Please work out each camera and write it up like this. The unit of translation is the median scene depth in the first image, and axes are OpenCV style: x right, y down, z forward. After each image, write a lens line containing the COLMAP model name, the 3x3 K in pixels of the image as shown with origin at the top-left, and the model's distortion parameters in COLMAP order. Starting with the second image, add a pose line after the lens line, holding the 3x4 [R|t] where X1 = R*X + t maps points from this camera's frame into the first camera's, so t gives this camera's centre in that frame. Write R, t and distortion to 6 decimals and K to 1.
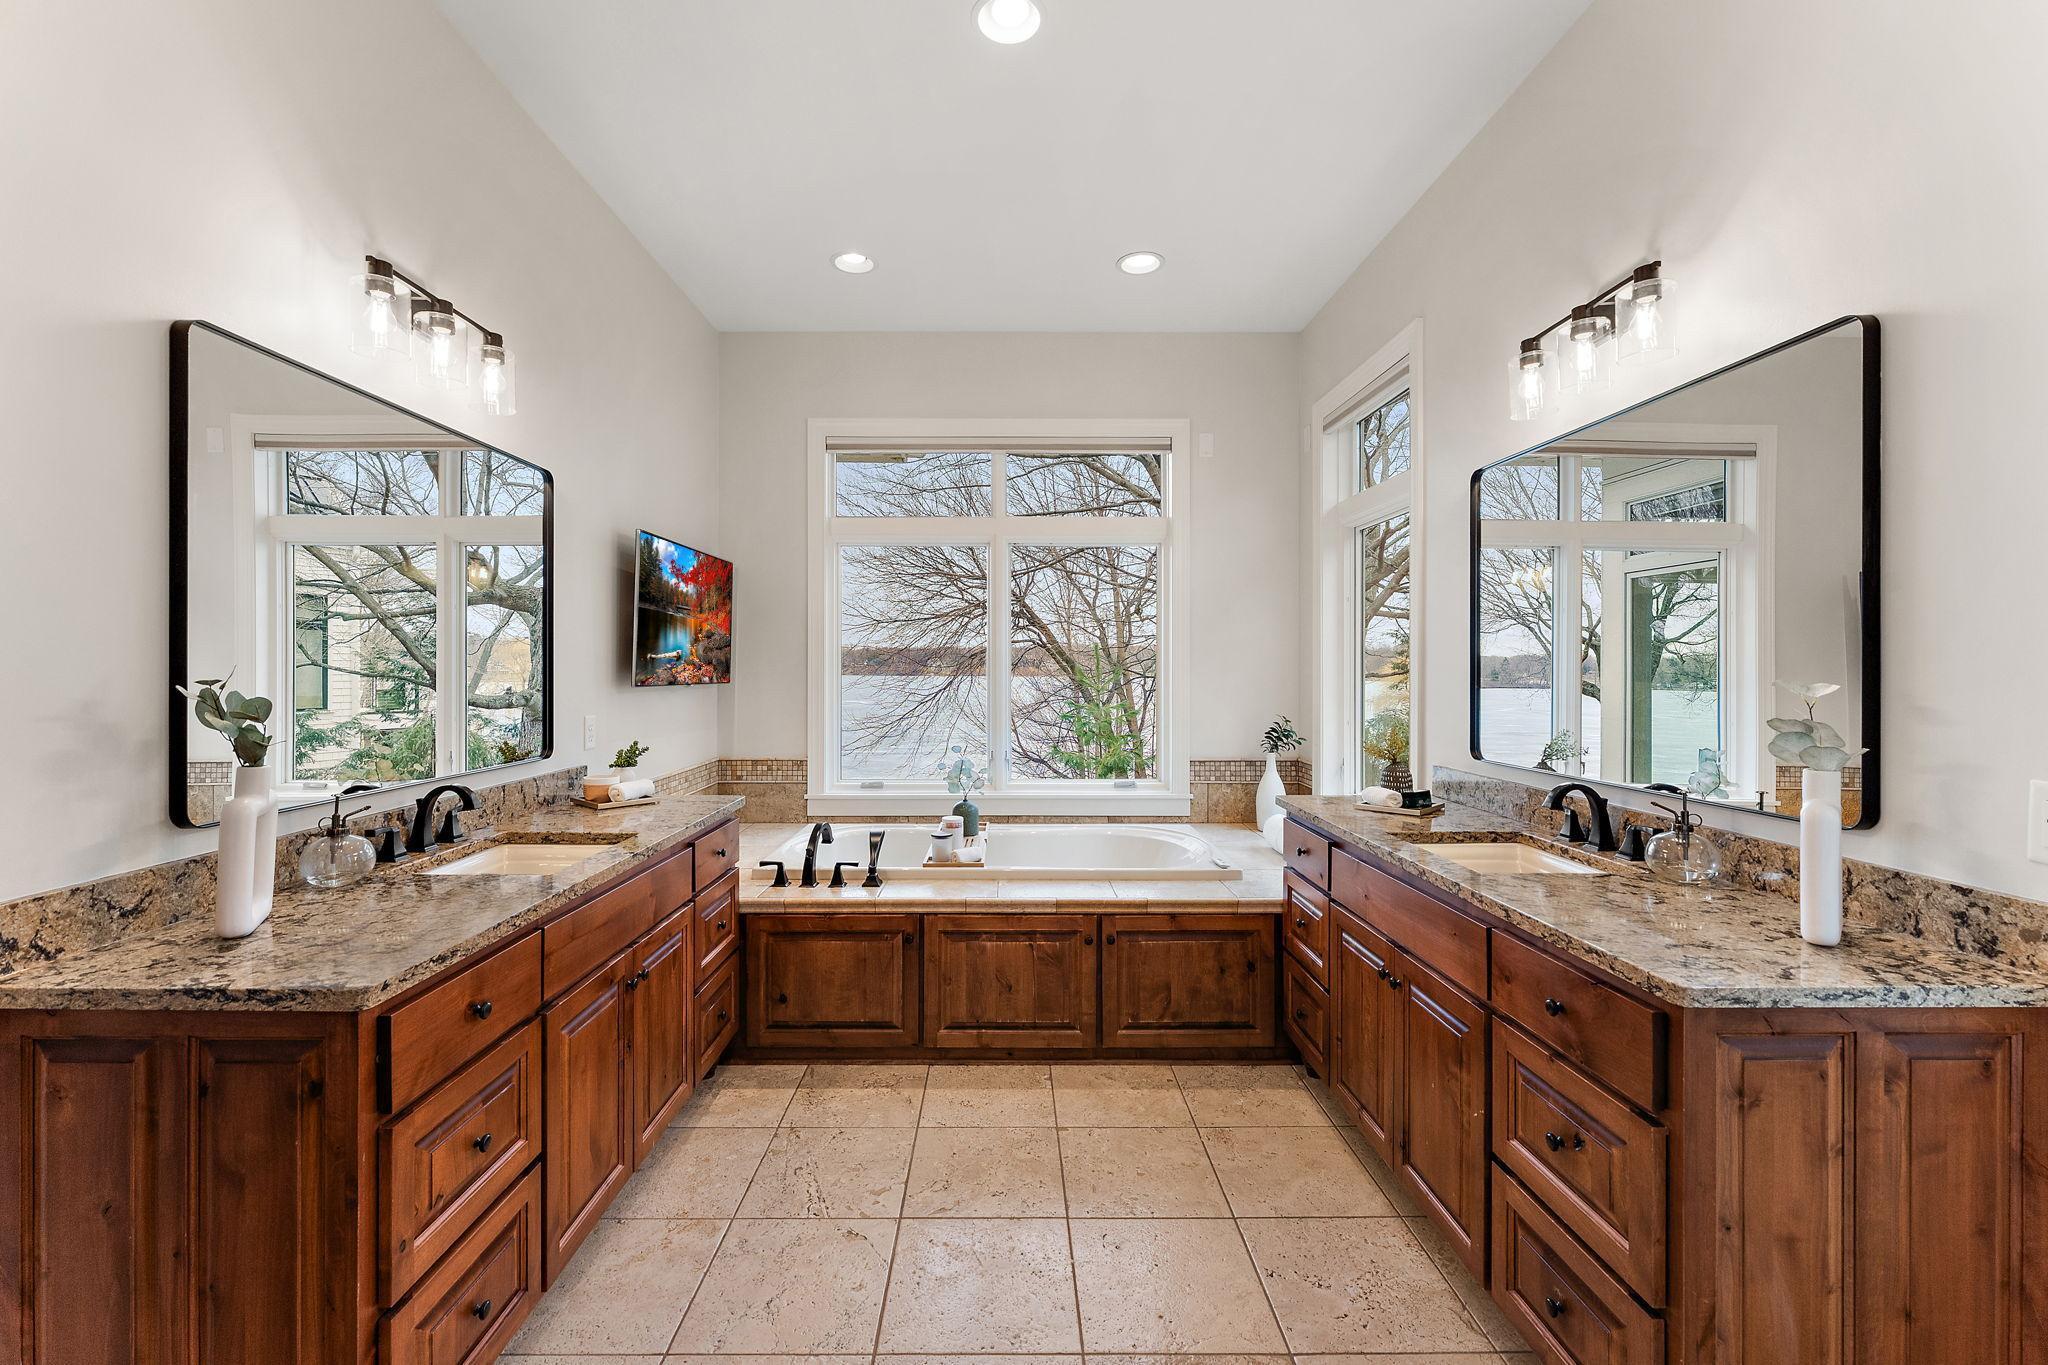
lens RADIAL K [[849.9, 0, 1021.0], [0, 849.9, 674.0], [0, 0, 1]] dist [-0.000871, 0.000050]
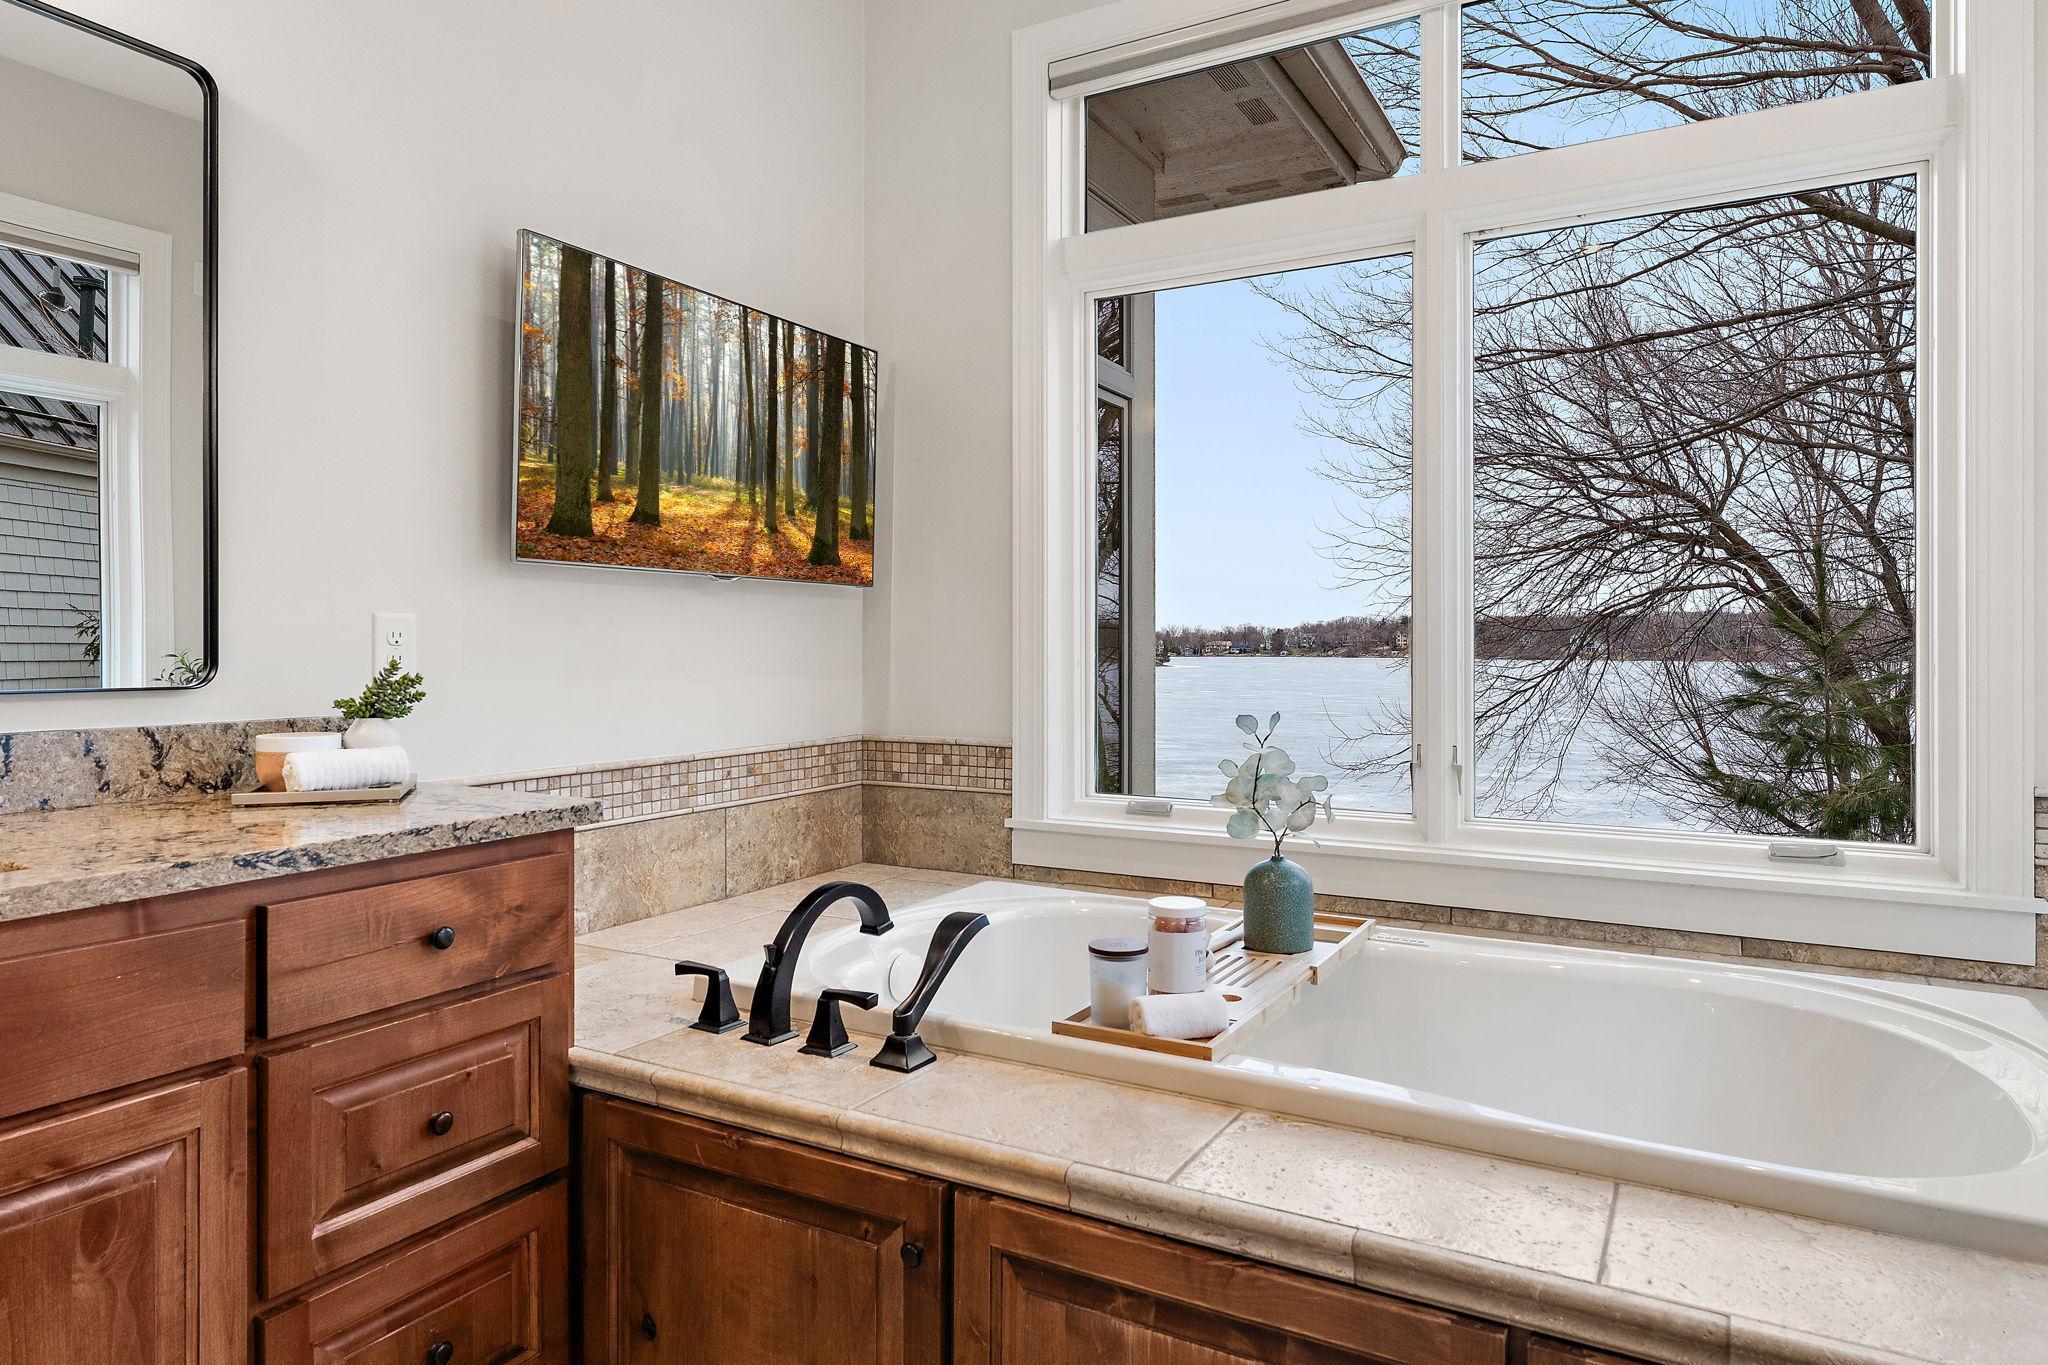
lens RADIAL K [[1230.0, 0, 1014.4], [0, 1230.0, 647.6], [0, 0, 1]] dist [0.000006, -0.002331]
pose [[0.860984, -0.001885, -0.508629, 0.136529], [-0.001890, 0.999974, -0.006905, 0.067132], [0.508629, 0.006906, 0.860958, 0.537686]]
